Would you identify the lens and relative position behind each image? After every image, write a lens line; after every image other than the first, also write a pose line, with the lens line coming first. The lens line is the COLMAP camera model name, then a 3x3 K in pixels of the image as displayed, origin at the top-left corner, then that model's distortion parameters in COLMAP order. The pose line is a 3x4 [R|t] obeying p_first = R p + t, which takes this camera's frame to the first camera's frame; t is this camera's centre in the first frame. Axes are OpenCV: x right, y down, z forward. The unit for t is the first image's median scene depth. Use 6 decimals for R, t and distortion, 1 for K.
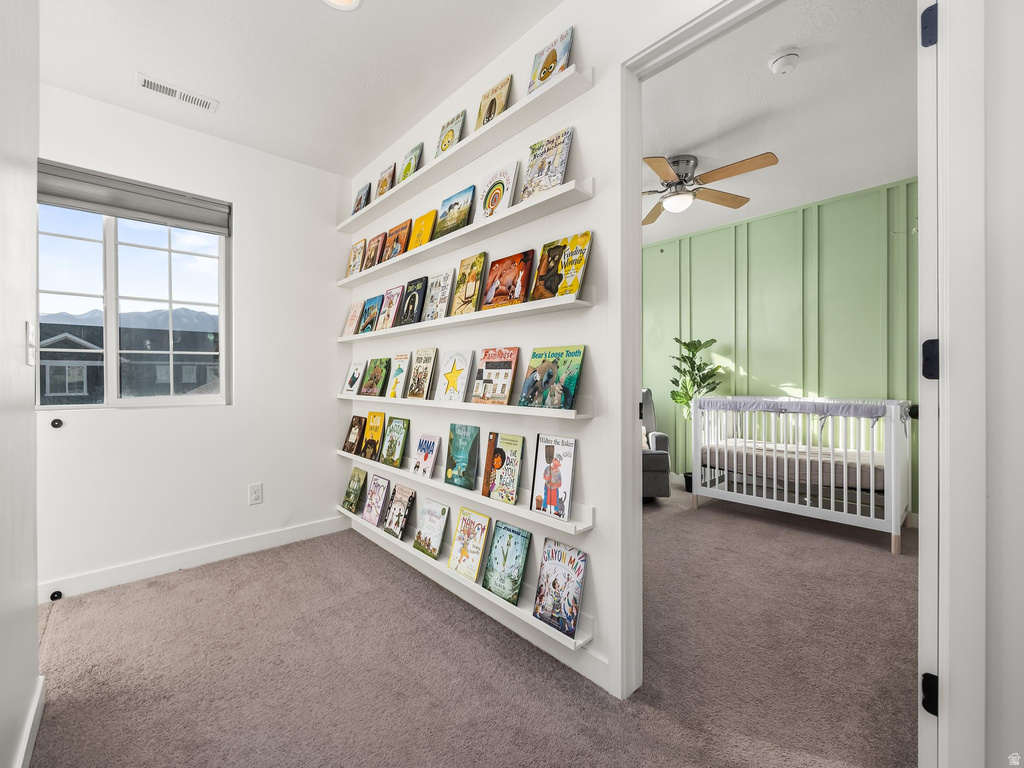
lens RADIAL K [[428.3, 0, 504.2], [0, 428.3, 386.9], [0, 0, 1]] dist [0.001181, -0.000078]
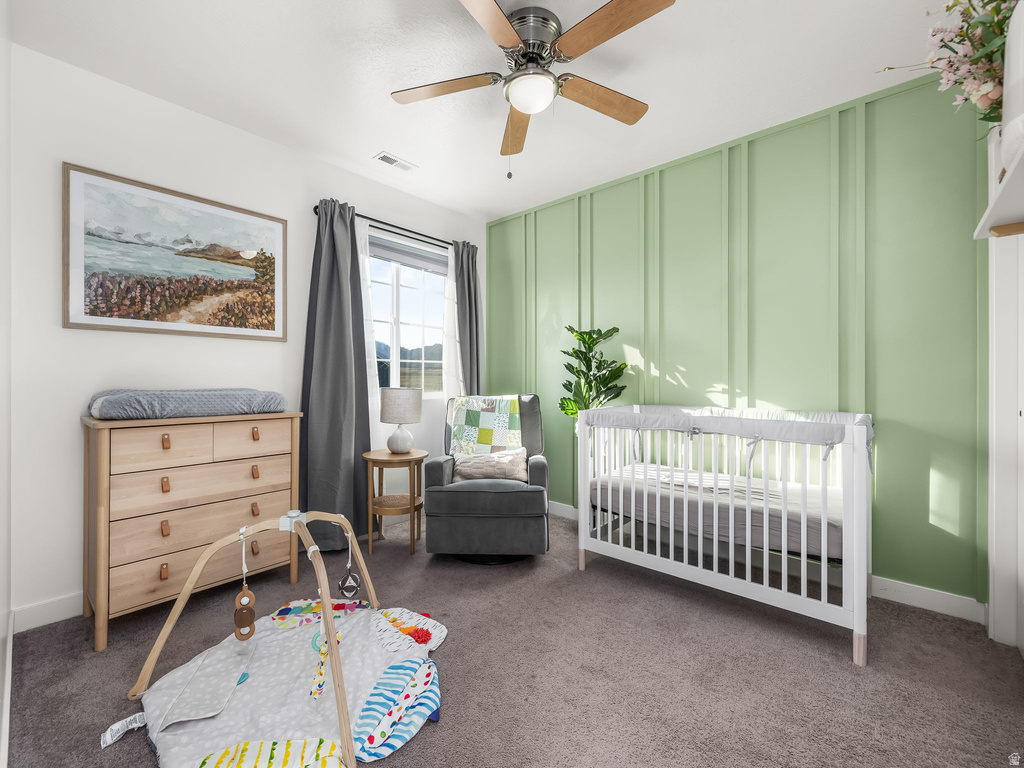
lens RADIAL K [[428.3, 0, 504.2], [0, 428.3, 386.9], [0, 0, 1]] dist [0.001181, -0.000078]
pose [[0.995162, 0.002962, 0.098202, 0.259584], [-0.002629, 0.999990, -0.003520, -0.007937], [-0.098212, 0.003245, 0.995160, 0.331862]]
